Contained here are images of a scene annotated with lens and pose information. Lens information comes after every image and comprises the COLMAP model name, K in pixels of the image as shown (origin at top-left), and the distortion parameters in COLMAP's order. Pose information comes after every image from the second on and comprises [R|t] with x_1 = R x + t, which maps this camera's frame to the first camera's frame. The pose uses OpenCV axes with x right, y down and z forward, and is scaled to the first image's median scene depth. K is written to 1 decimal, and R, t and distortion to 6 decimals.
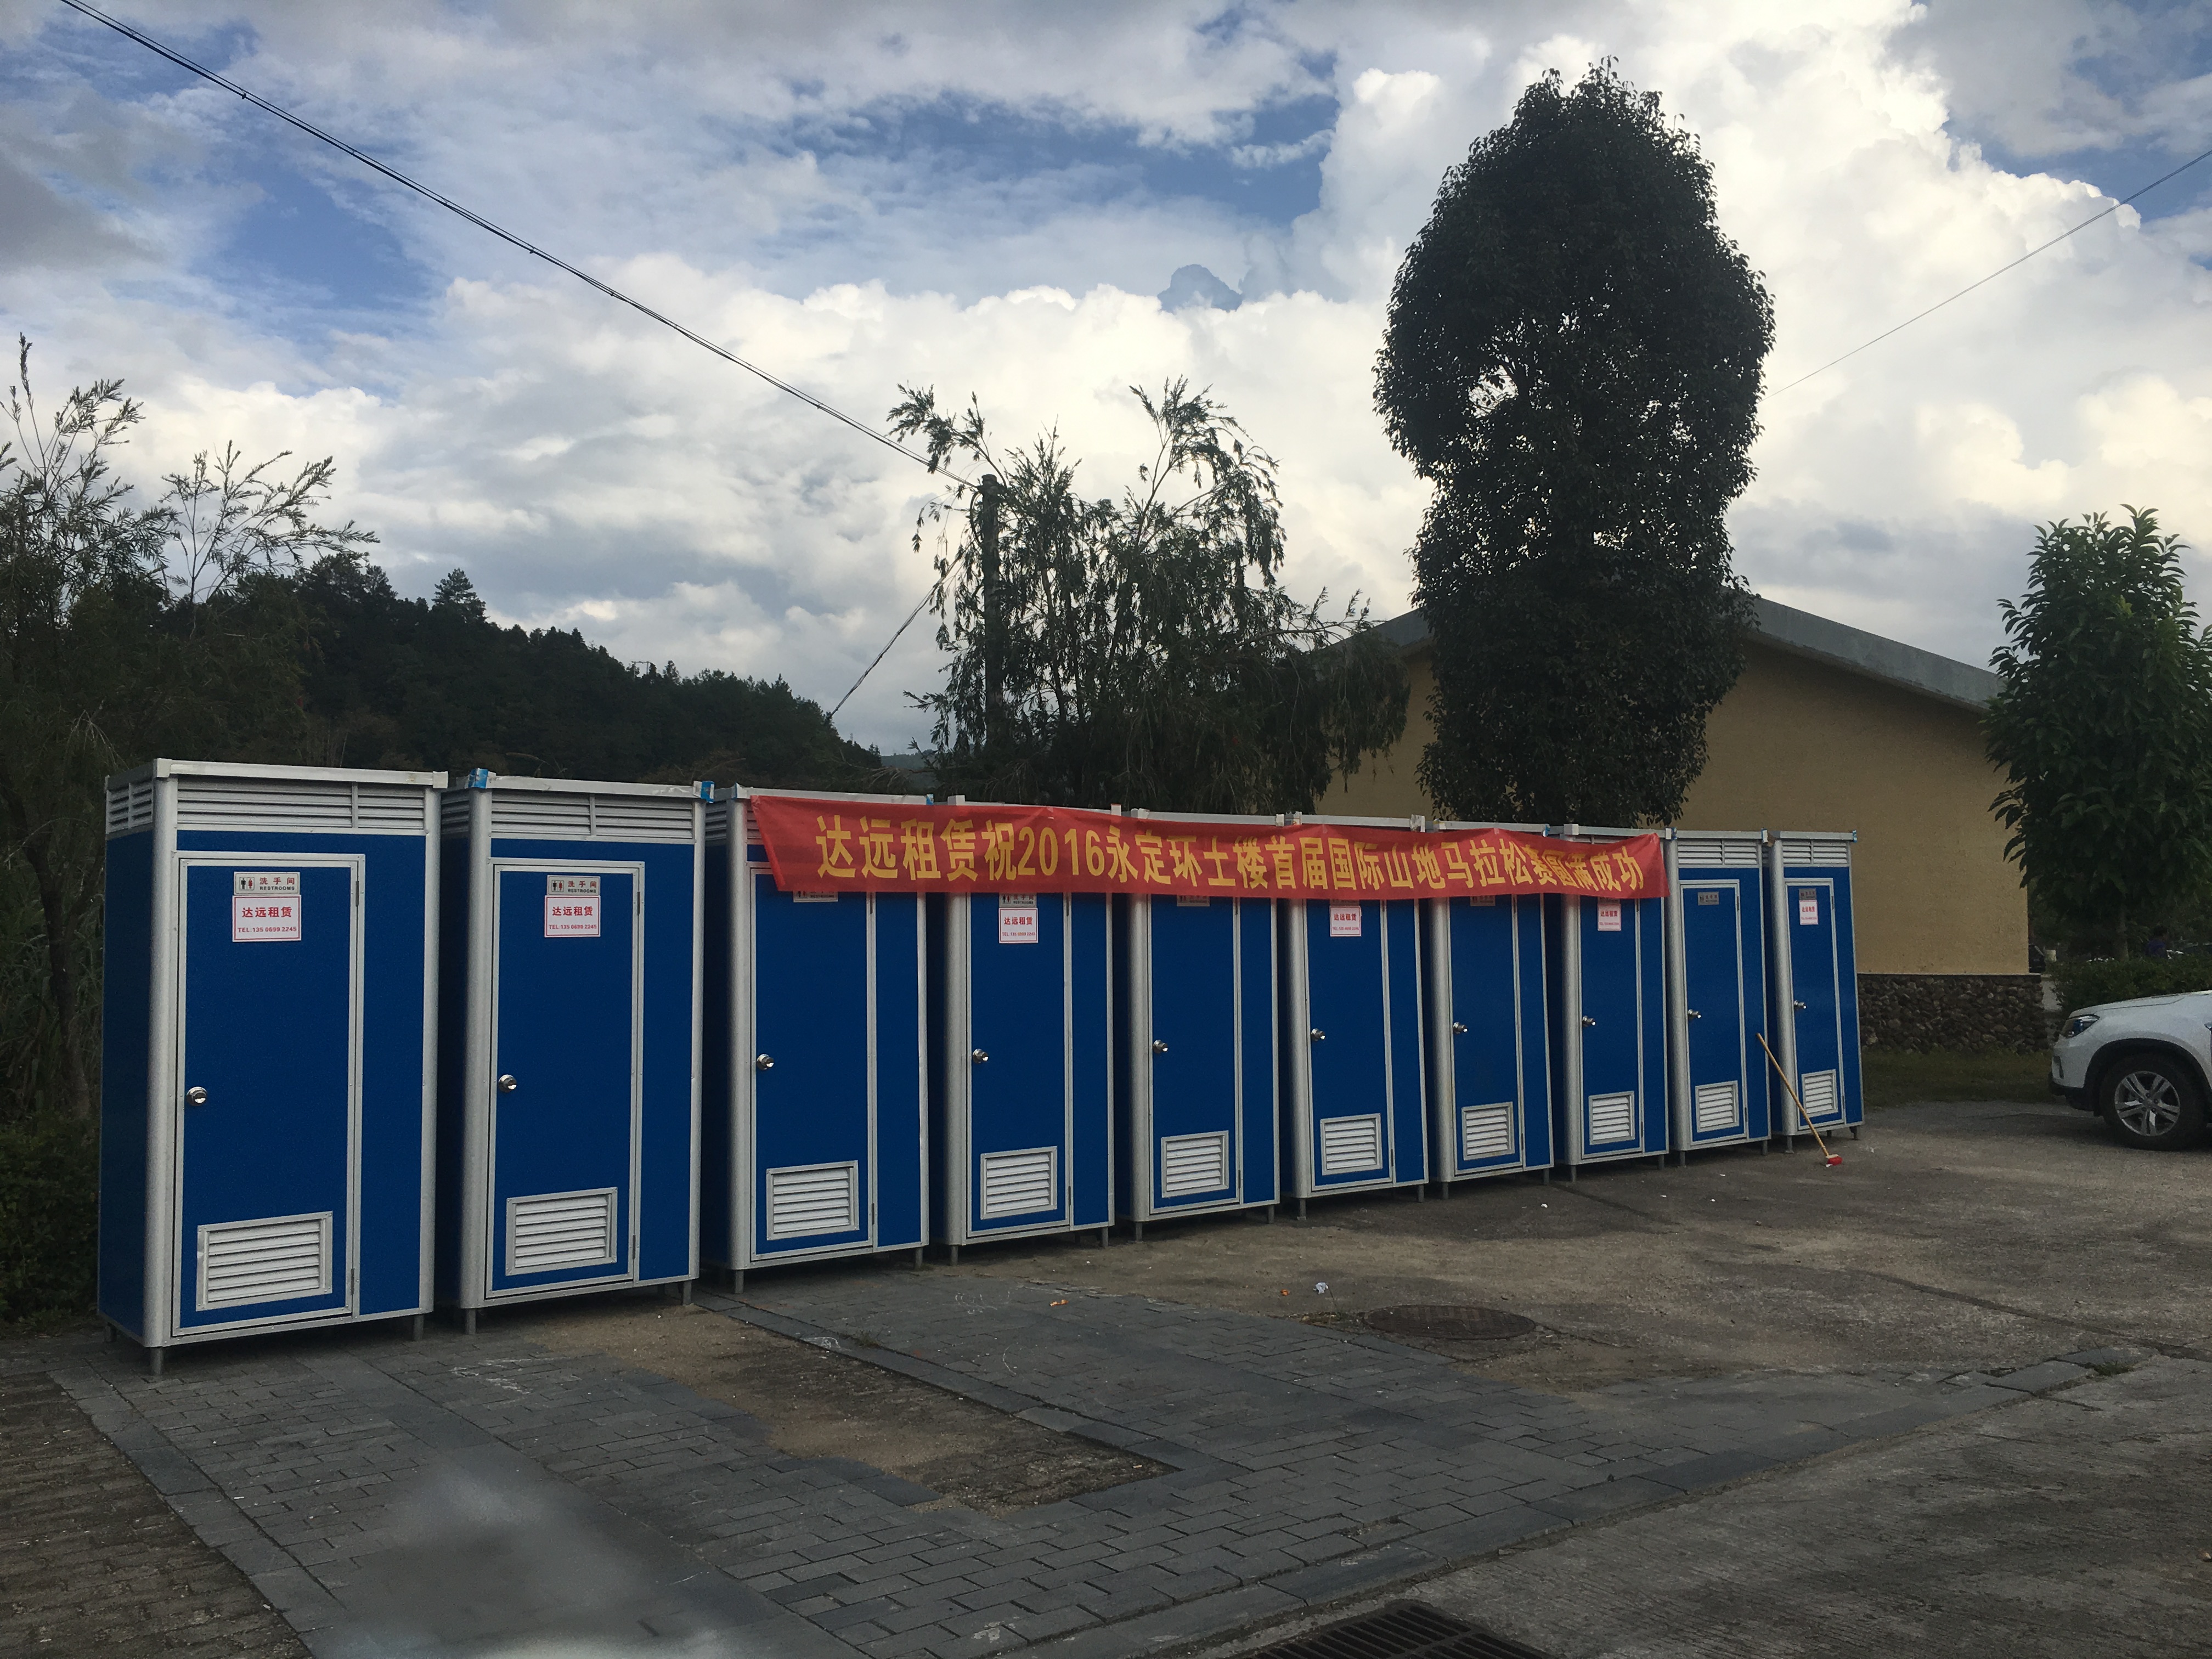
lens RADIAL K [[1879.9, 0, 1106.0], [0, 1879.9, 829.5], [0, 0, 1]] dist [0.014897, 0.003344]
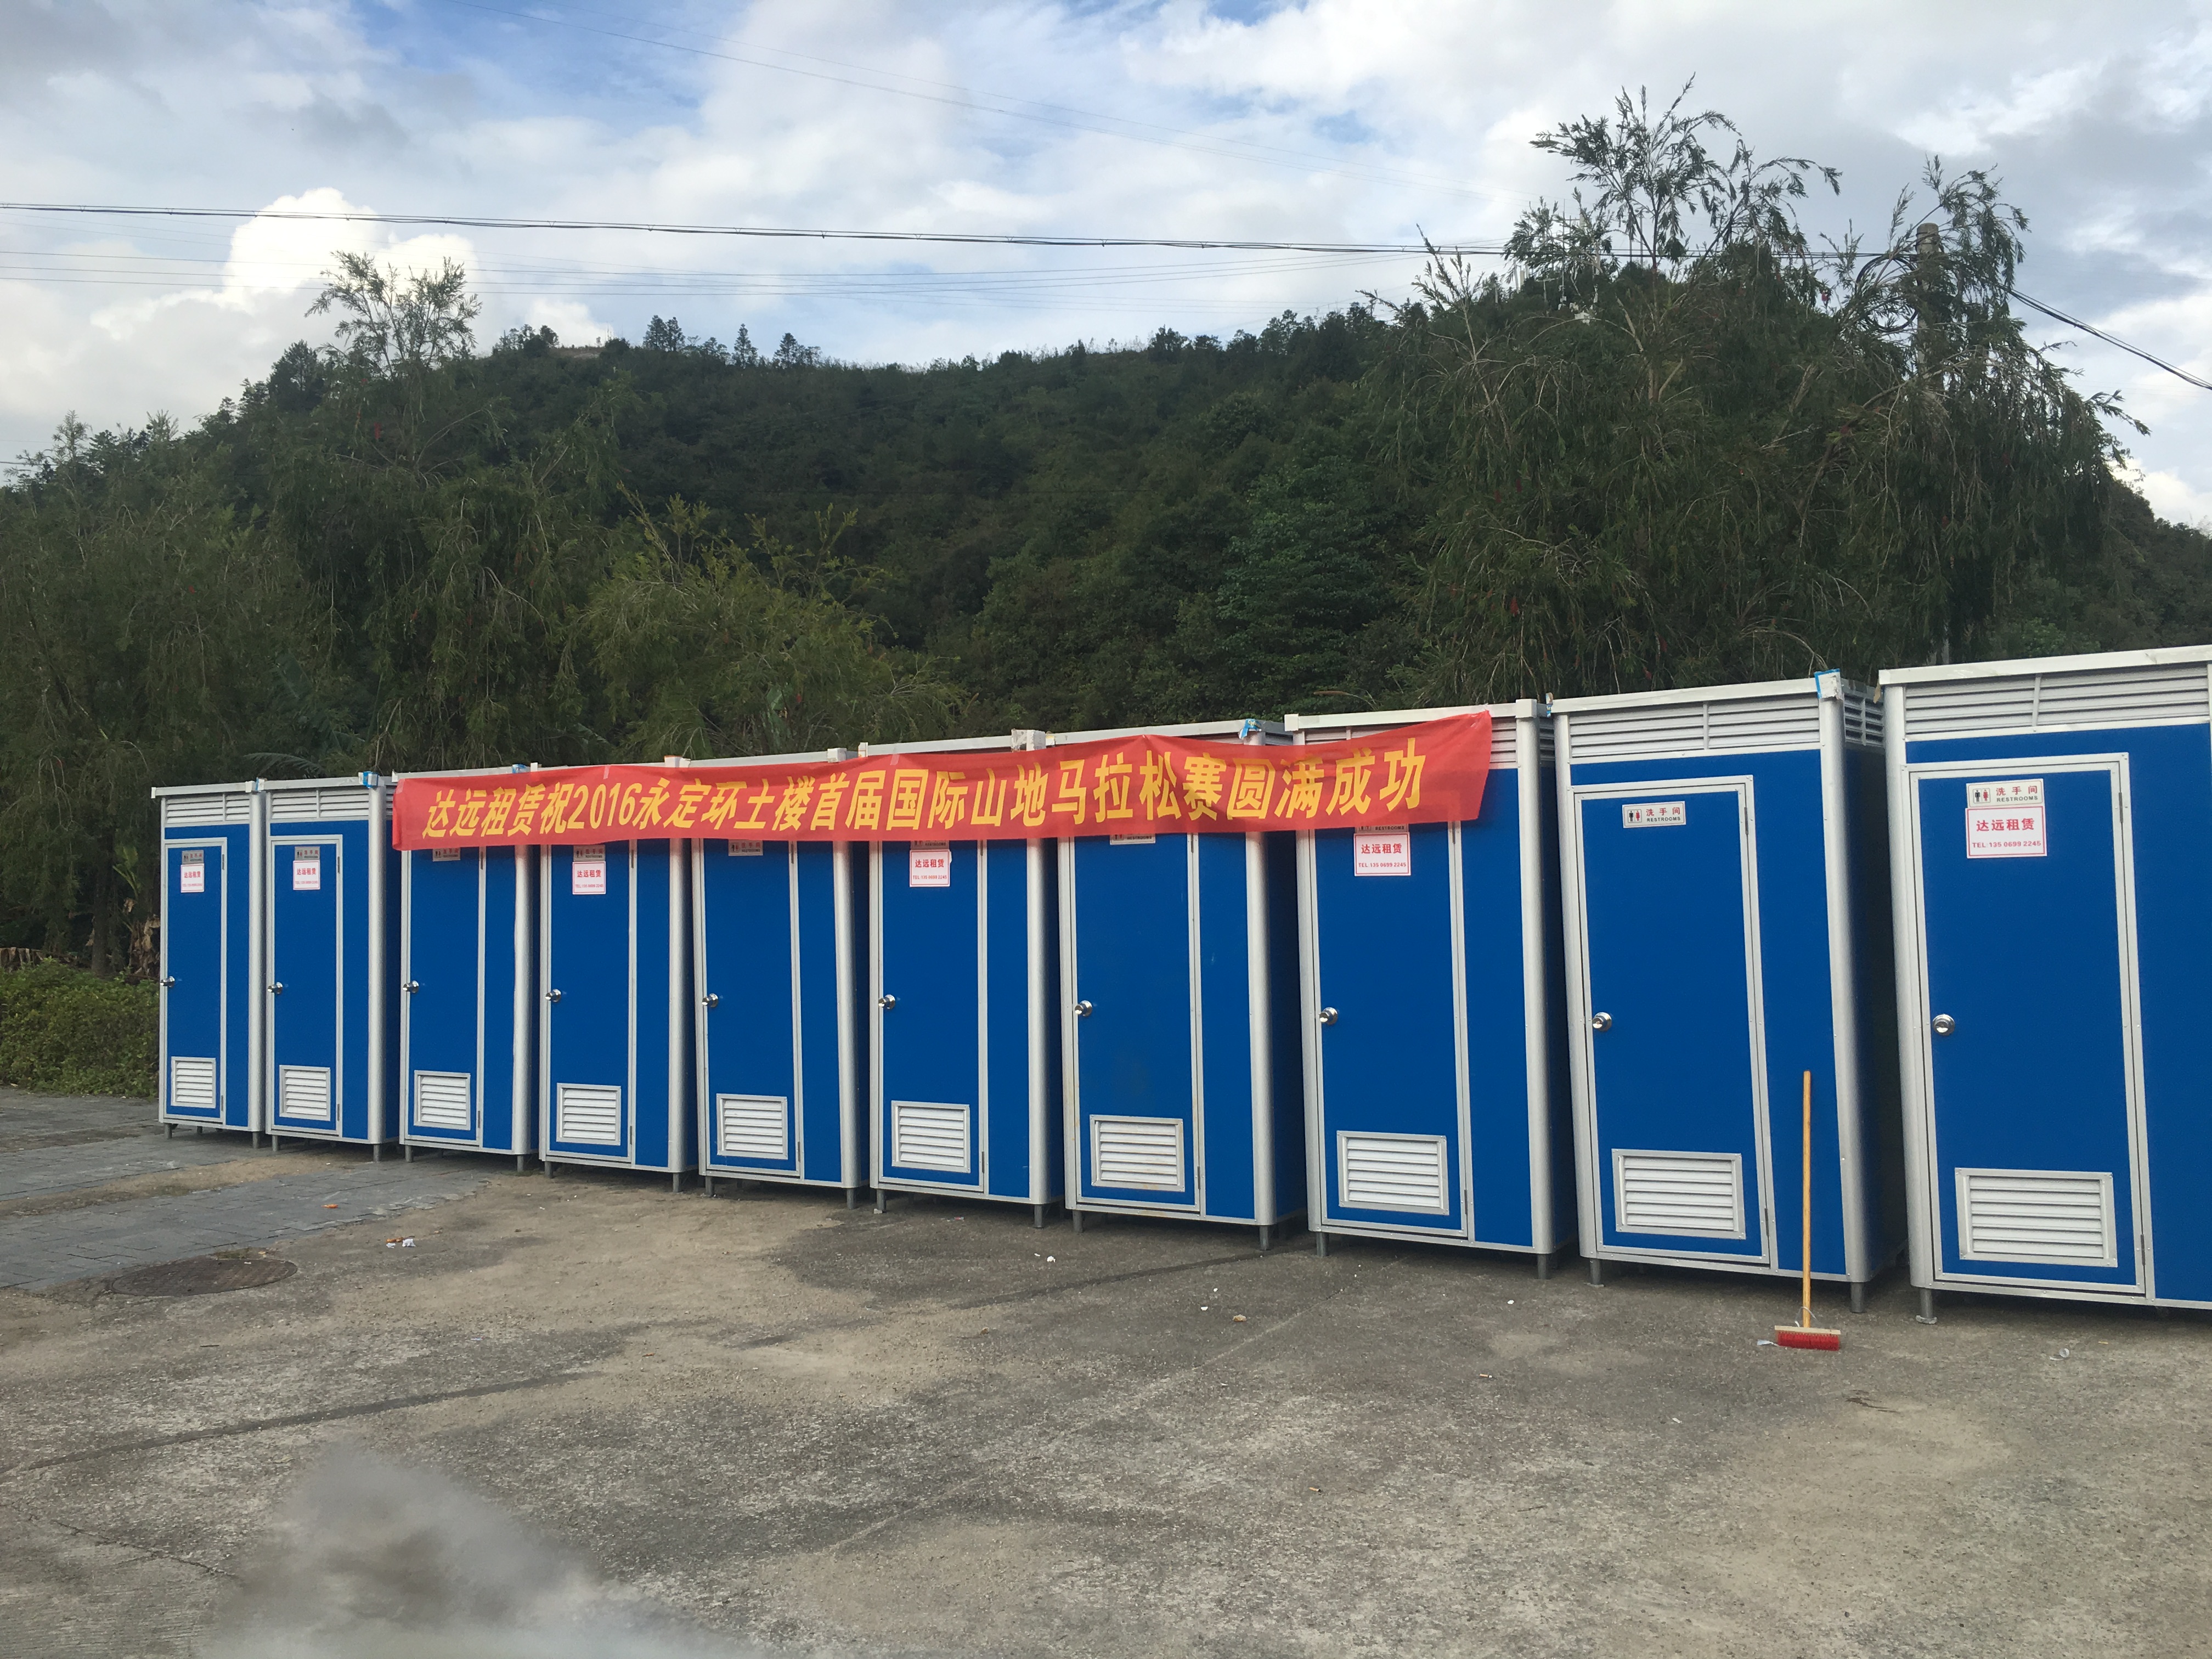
lens RADIAL K [[2134.3, 0, 1105.3], [0, 2134.3, 783.1], [0, 0, 1]] dist [-0.019837, -0.007299]
pose [[0.321589, -0.036760, -0.946165, 0.994591], [0.067642, 0.997585, -0.015767, 0.030000], [0.944460, -0.058930, 0.323299, 0.736552]]
